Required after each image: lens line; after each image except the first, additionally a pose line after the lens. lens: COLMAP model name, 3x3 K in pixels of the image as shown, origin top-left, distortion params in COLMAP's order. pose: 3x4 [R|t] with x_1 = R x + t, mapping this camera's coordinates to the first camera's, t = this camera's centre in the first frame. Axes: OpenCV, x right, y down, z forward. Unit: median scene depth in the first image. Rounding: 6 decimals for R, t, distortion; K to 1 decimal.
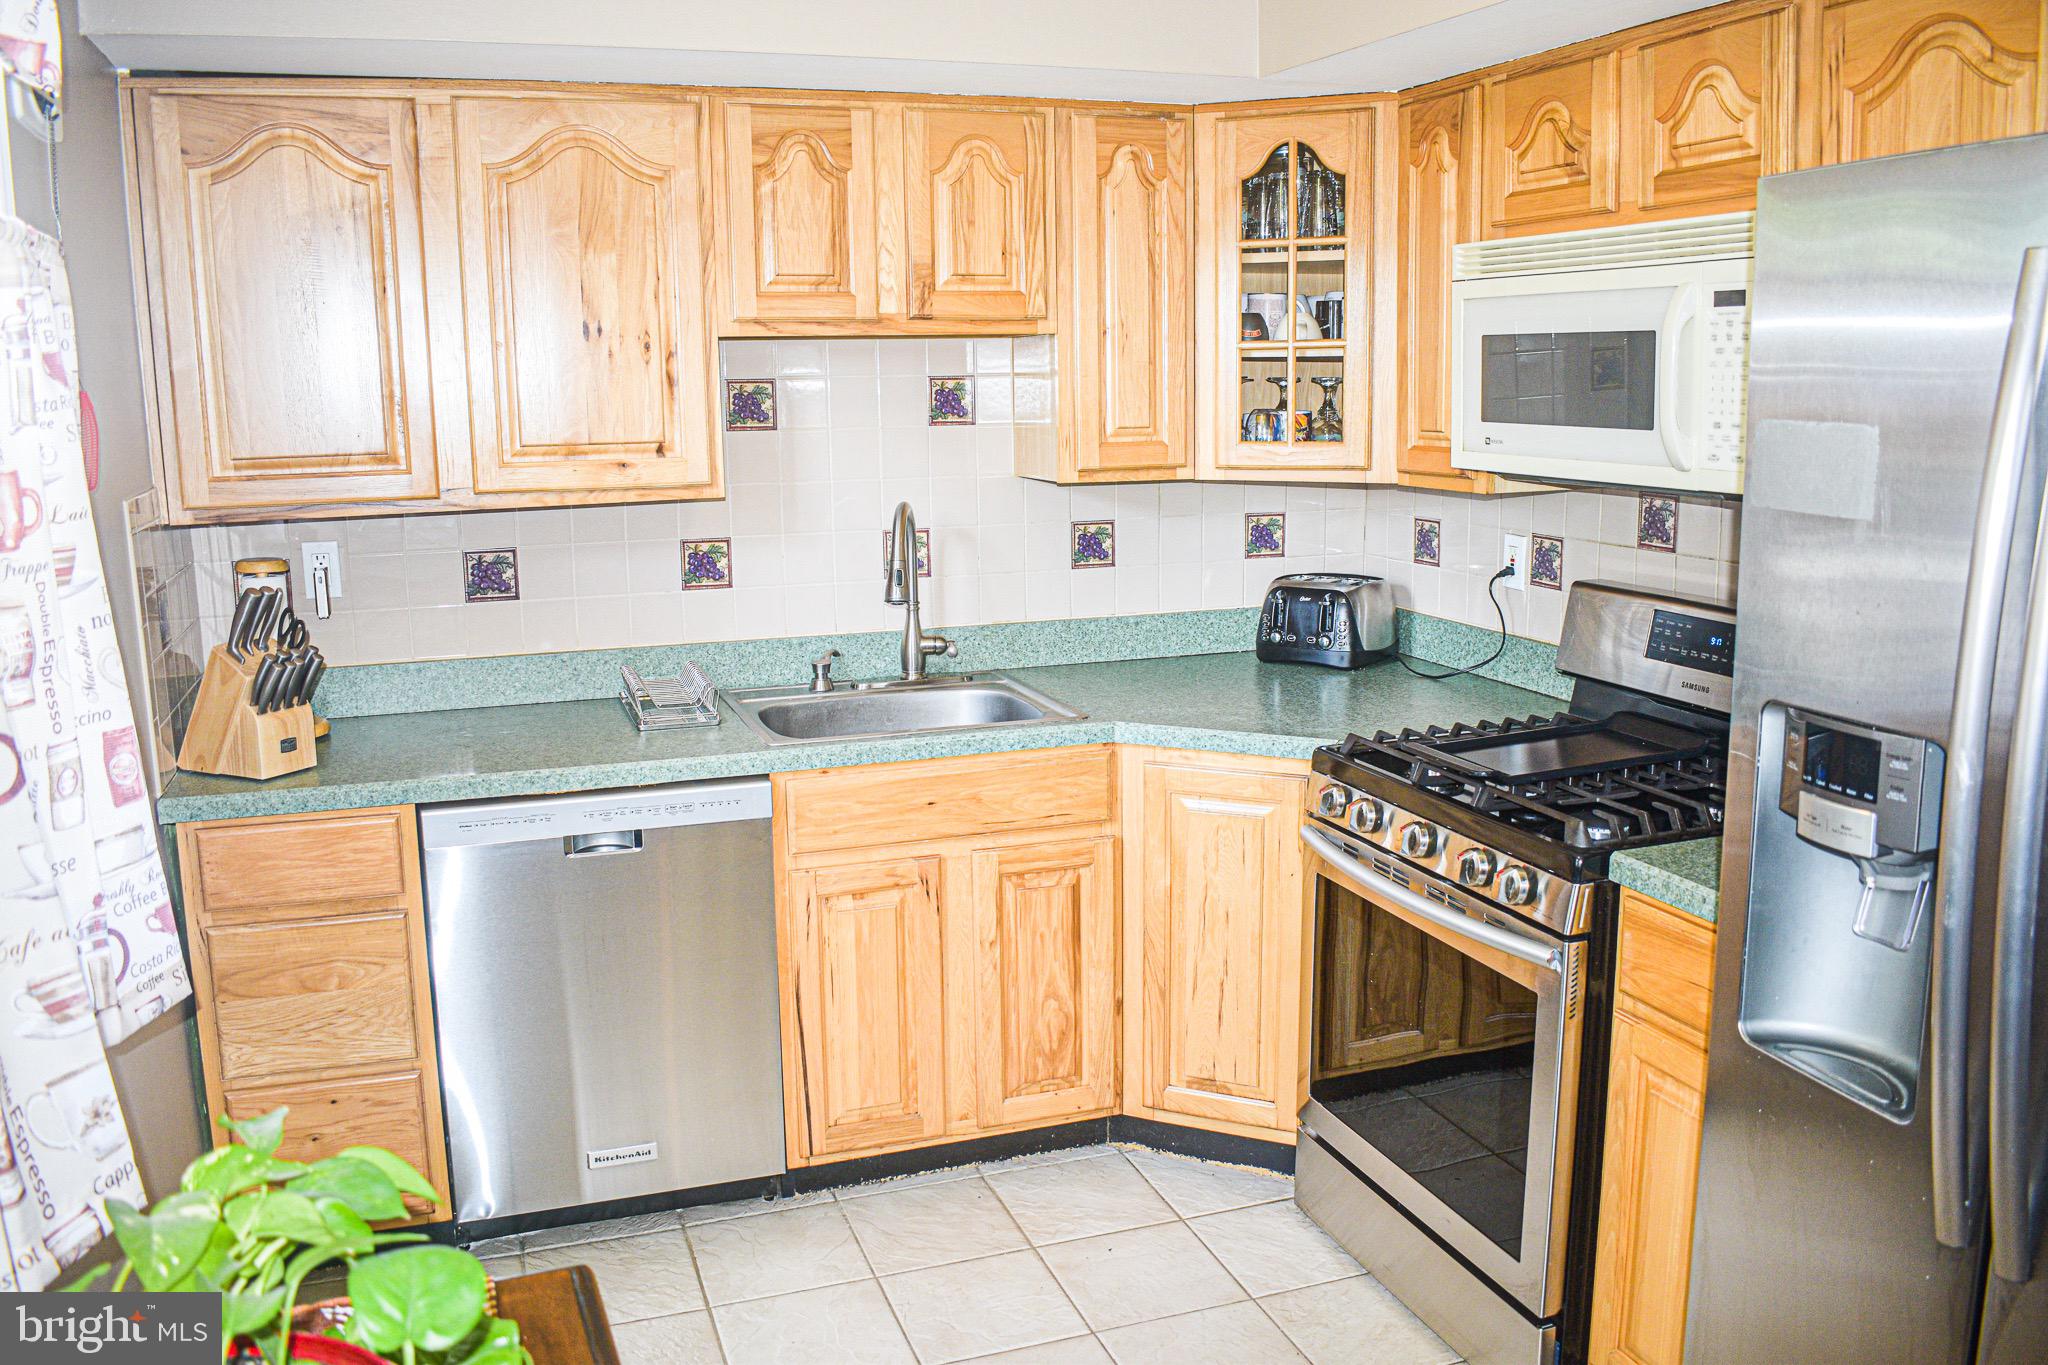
lens RADIAL K [[1651.9, 0, 1027.8], [0, 1651.9, 688.6], [0, 0, 1]] dist [-0.099743, 0.015552]
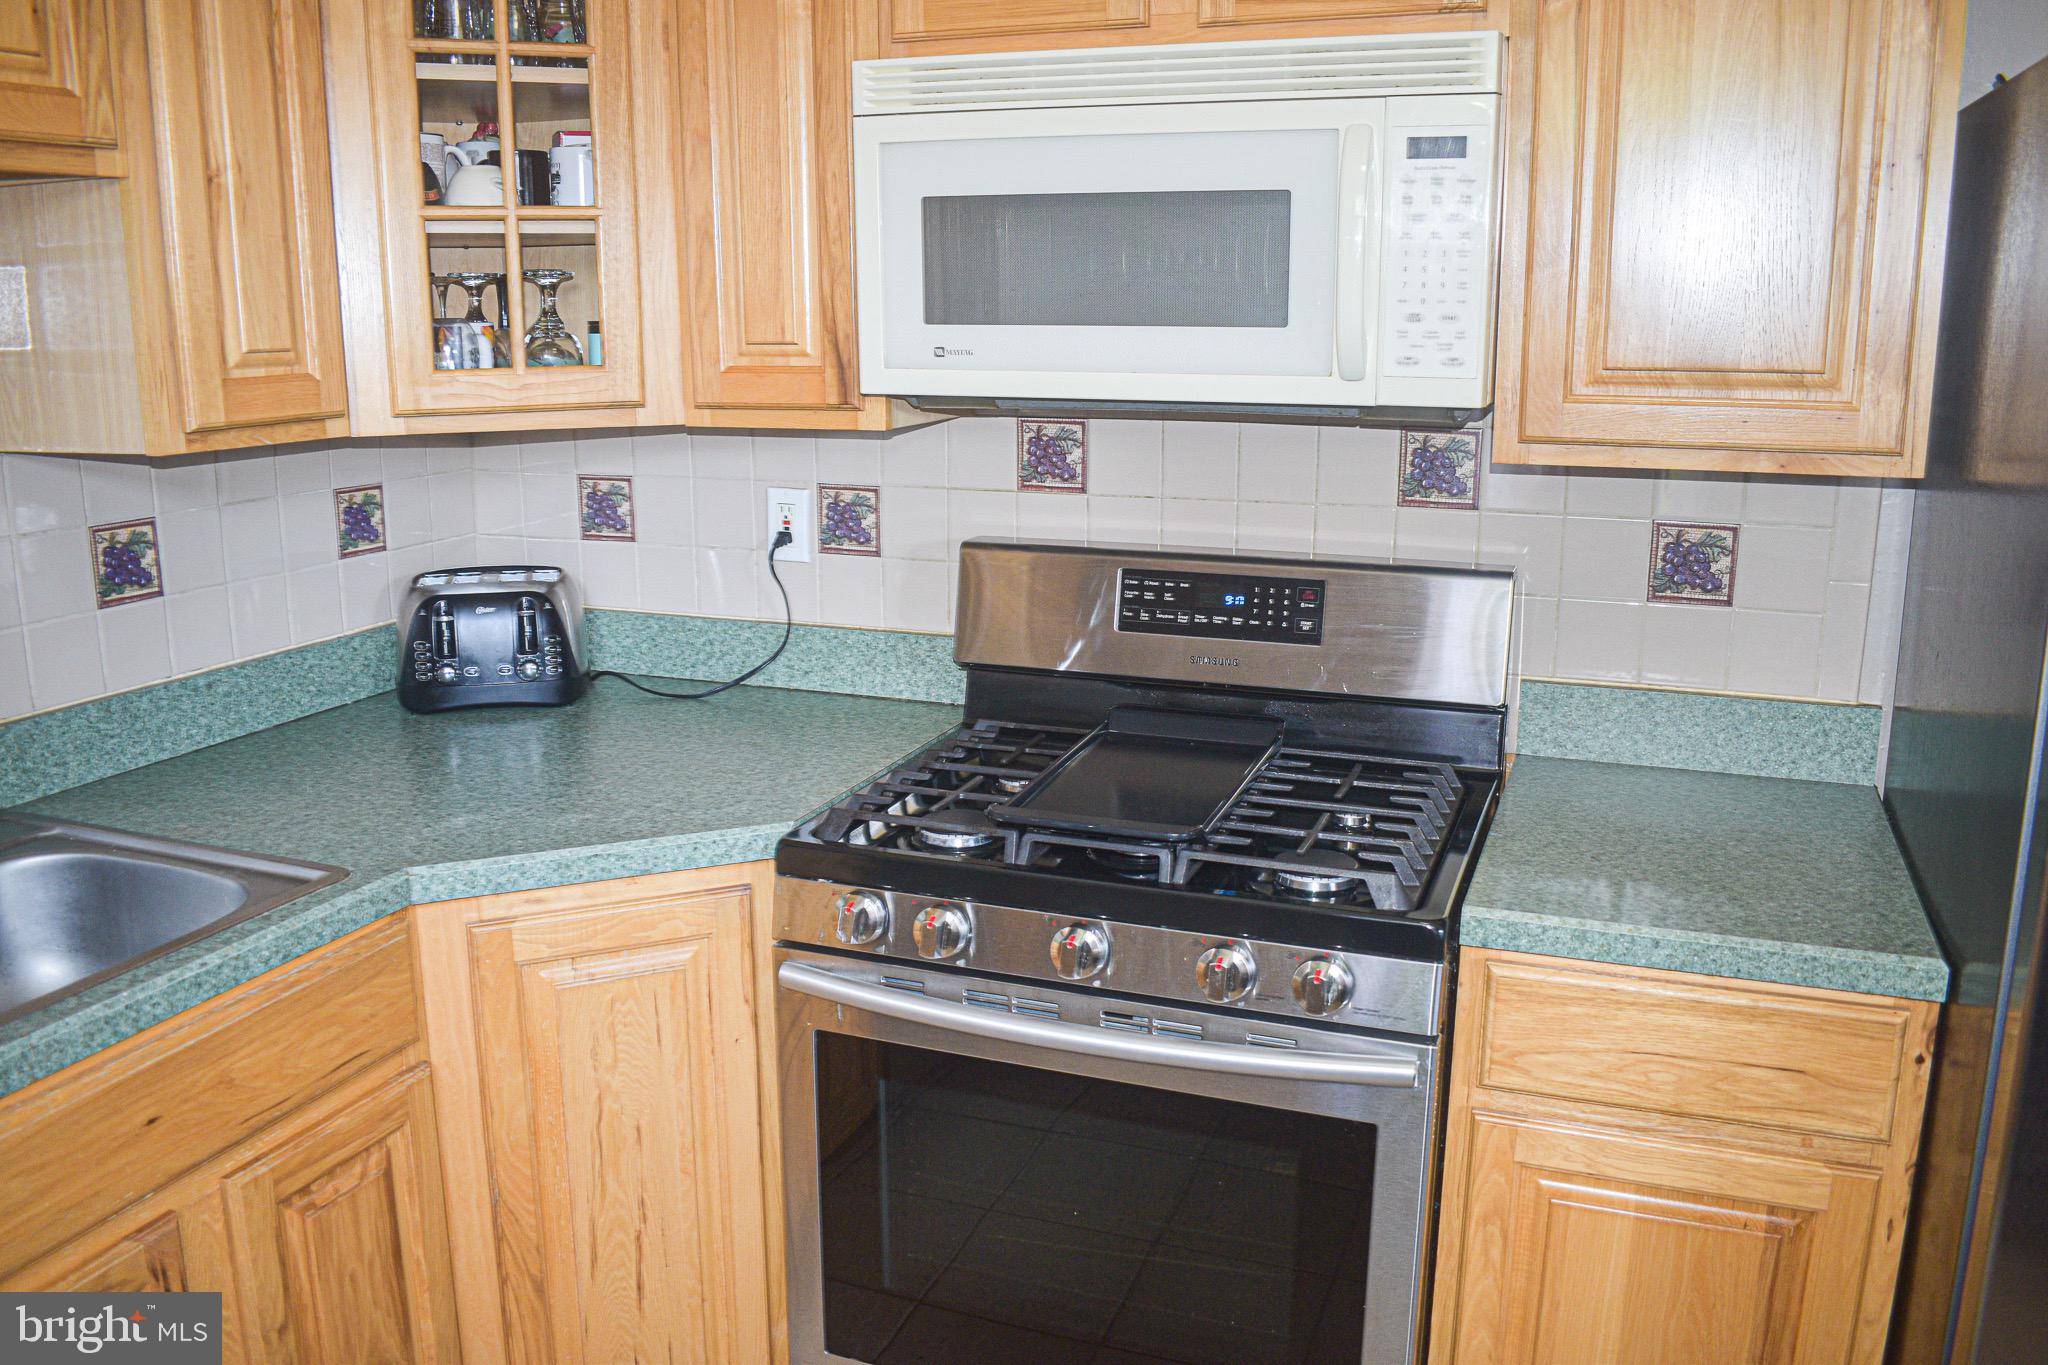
lens RADIAL K [[1651.9, 0, 1027.8], [0, 1651.9, 688.6], [0, 0, 1]] dist [-0.099743, 0.015552]
pose [[0.654559, -0.156183, 0.739703, -0.206325], [0.132688, 0.986974, 0.090977, -0.062114], [-0.744276, 0.038600, 0.666756, 0.461339]]
